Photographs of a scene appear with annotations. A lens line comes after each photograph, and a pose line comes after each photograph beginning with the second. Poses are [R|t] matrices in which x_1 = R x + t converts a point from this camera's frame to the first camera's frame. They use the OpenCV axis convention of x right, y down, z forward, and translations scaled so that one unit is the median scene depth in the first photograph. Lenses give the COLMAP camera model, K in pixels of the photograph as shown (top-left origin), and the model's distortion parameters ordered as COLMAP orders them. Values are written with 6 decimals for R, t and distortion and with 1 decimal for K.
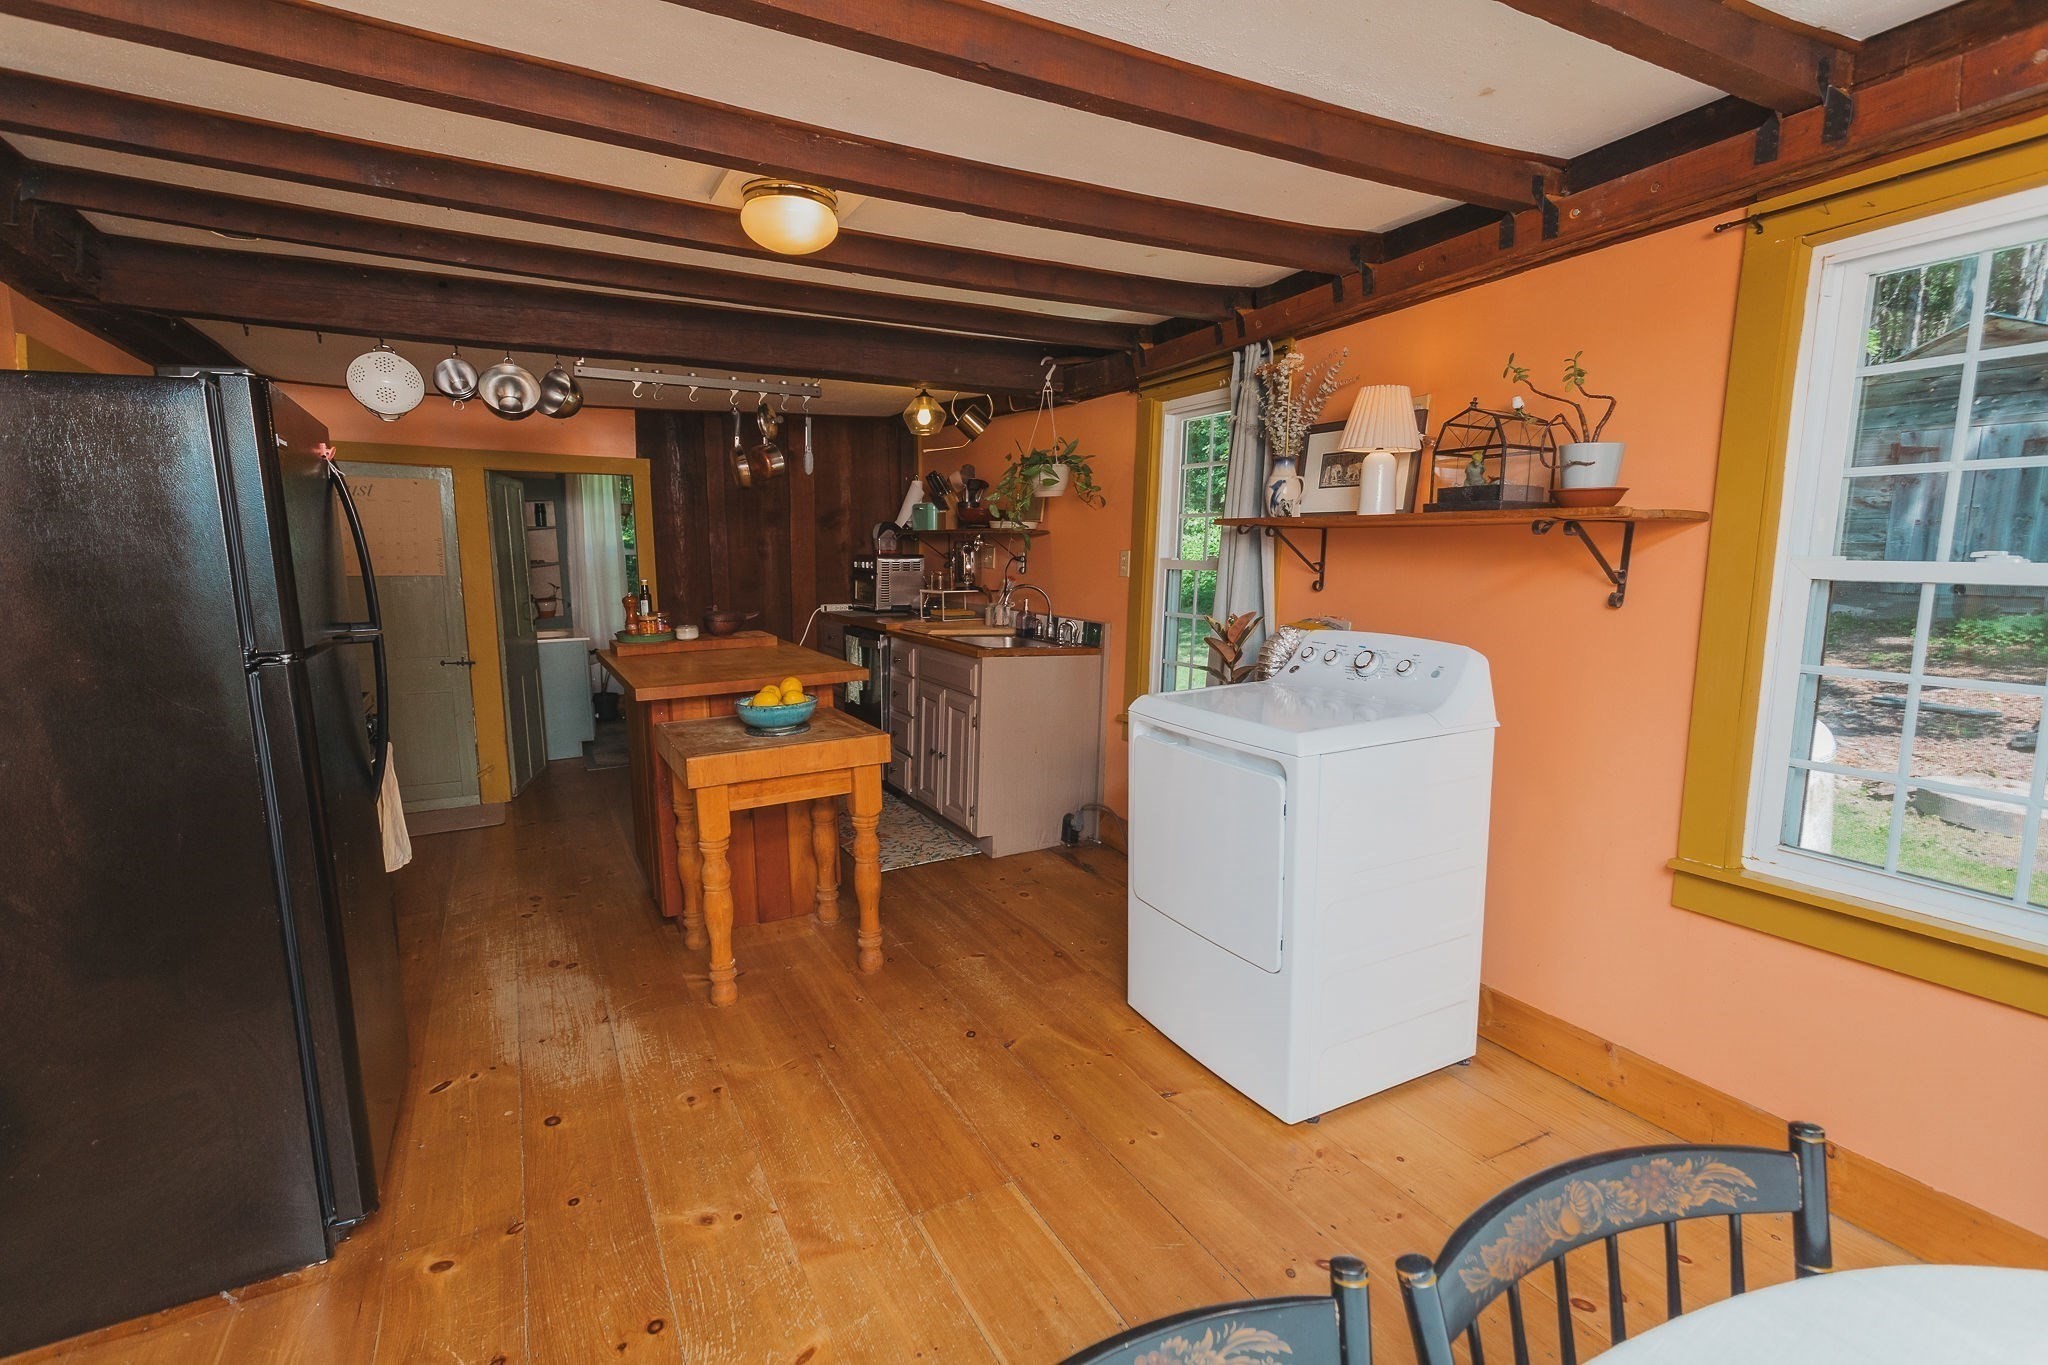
lens RADIAL K [[963.2, 0, 1013.4], [0, 963.2, 675.2], [0, 0, 1]] dist [0.002039, 0.000932]
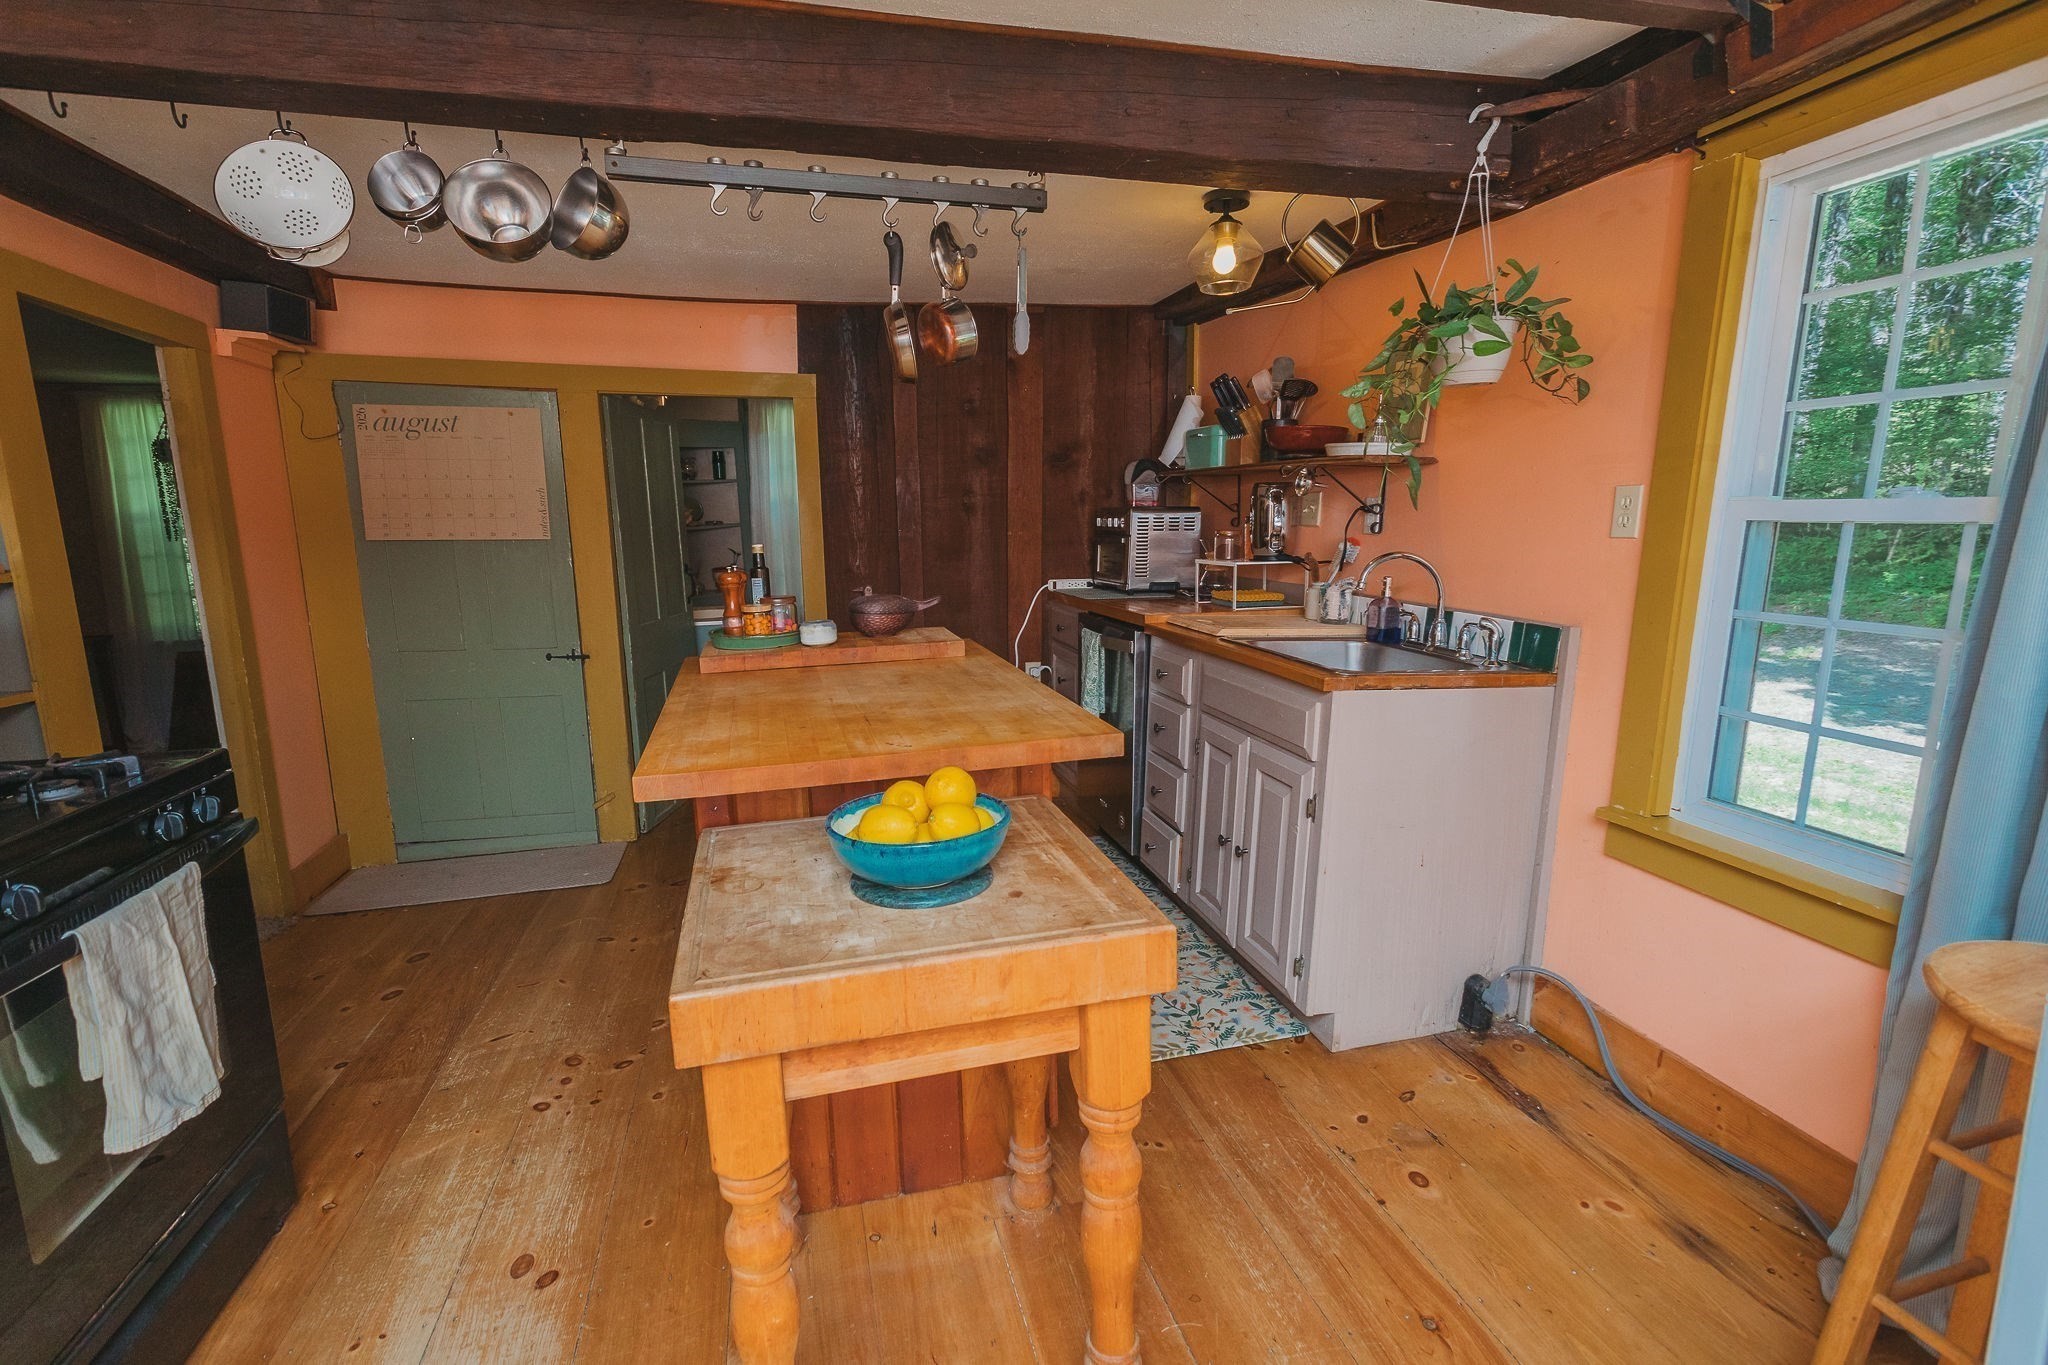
lens RADIAL K [[963.2, 0, 1013.4], [0, 963.2, 675.2], [0, 0, 1]] dist [0.002039, 0.000932]
pose [[0.969751, 0.032037, -0.241983, -0.065540], [-0.023393, 0.998984, 0.038511, -0.038174], [0.242971, -0.031686, 0.969516, 0.390222]]
